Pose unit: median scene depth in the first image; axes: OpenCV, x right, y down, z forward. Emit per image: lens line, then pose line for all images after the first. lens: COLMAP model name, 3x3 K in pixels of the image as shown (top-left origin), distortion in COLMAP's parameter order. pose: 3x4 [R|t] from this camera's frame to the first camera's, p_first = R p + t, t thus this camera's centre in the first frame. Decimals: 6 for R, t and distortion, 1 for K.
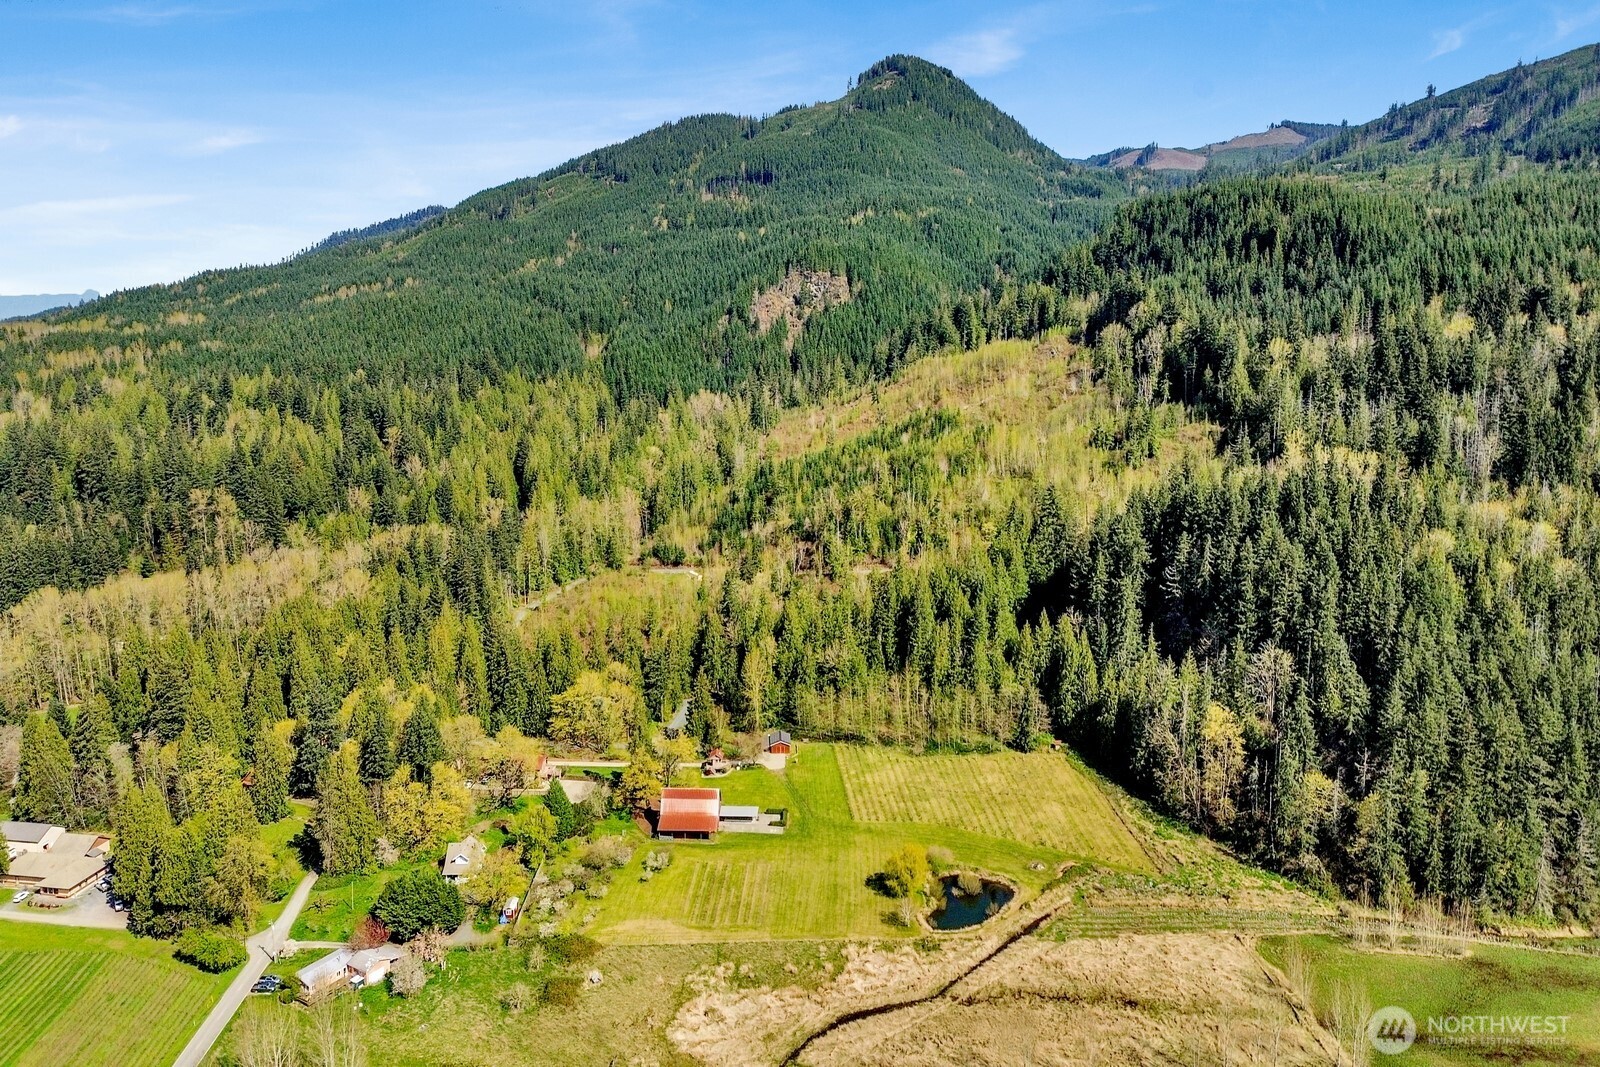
lens RADIAL K [[1068.6, 0, 749.5], [0, 1068.6, 533.3], [0, 0, 1]] dist [0.078480, -0.064193]
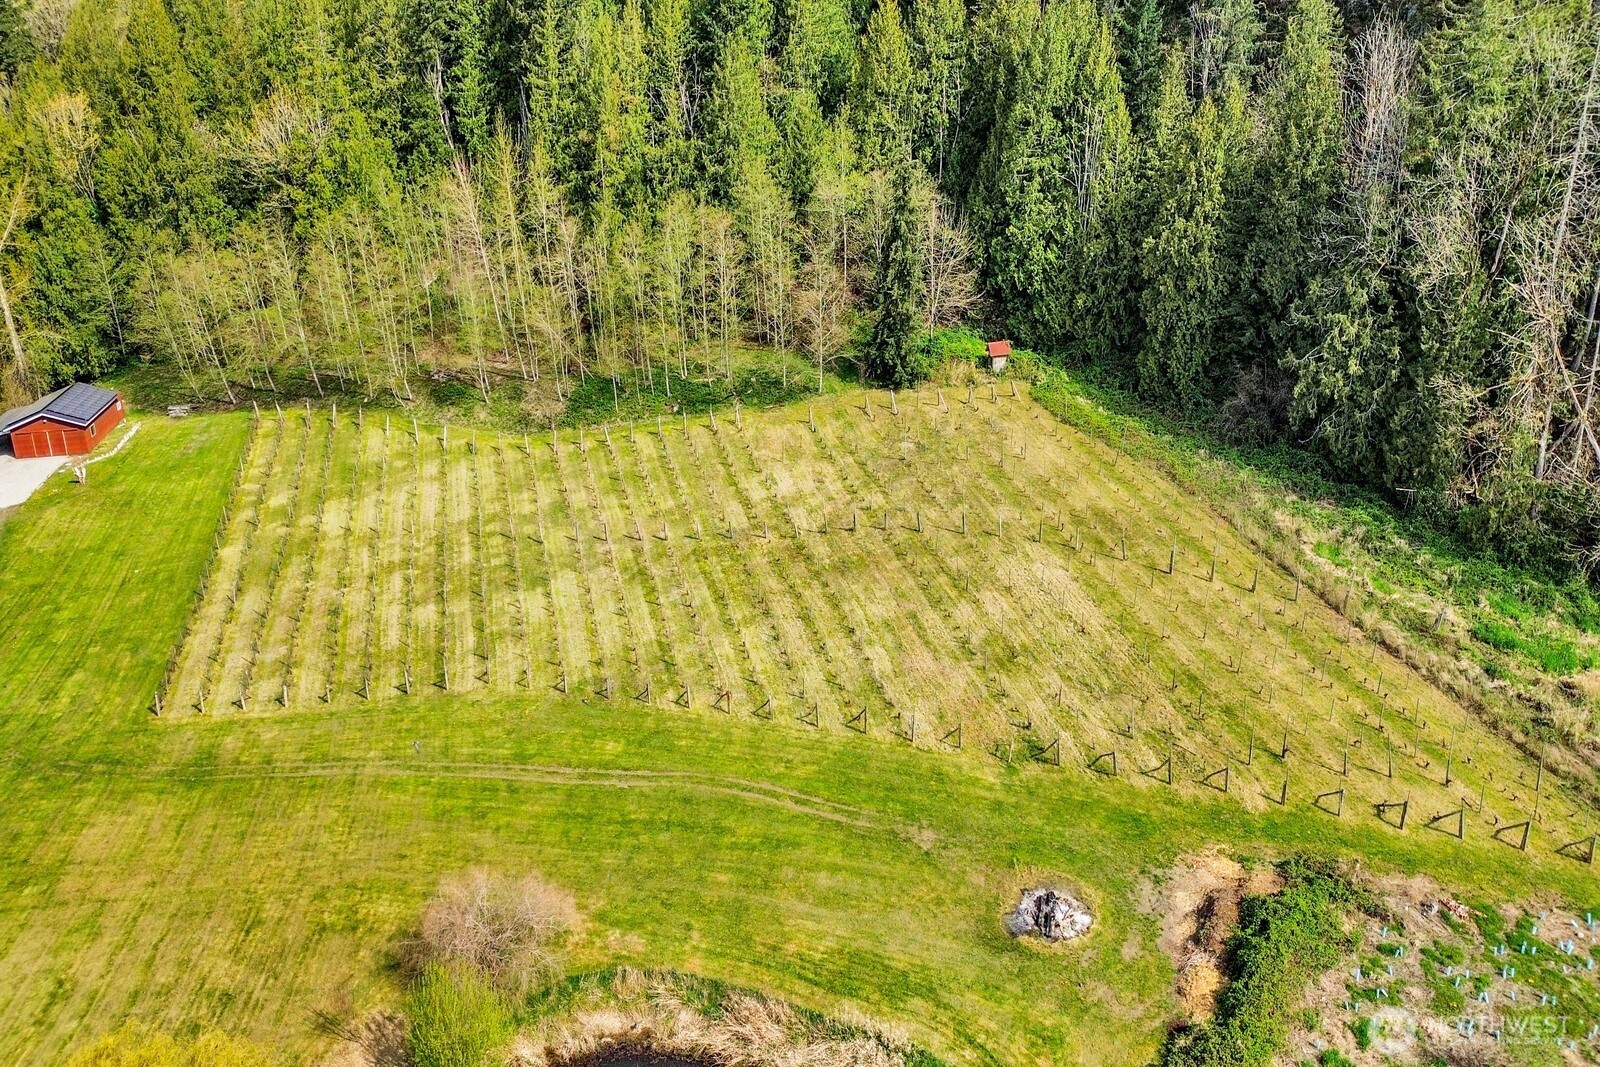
lens RADIAL K [[1068.6, 0, 749.5], [0, 1068.6, 533.3], [0, 0, 1]] dist [0.078480, -0.064193]
pose [[0.980736, -0.083210, 0.176731, 0.156855], [0.039274, 0.970255, 0.238878, 0.166548], [-0.191351, -0.227335, 0.954832, 0.700815]]
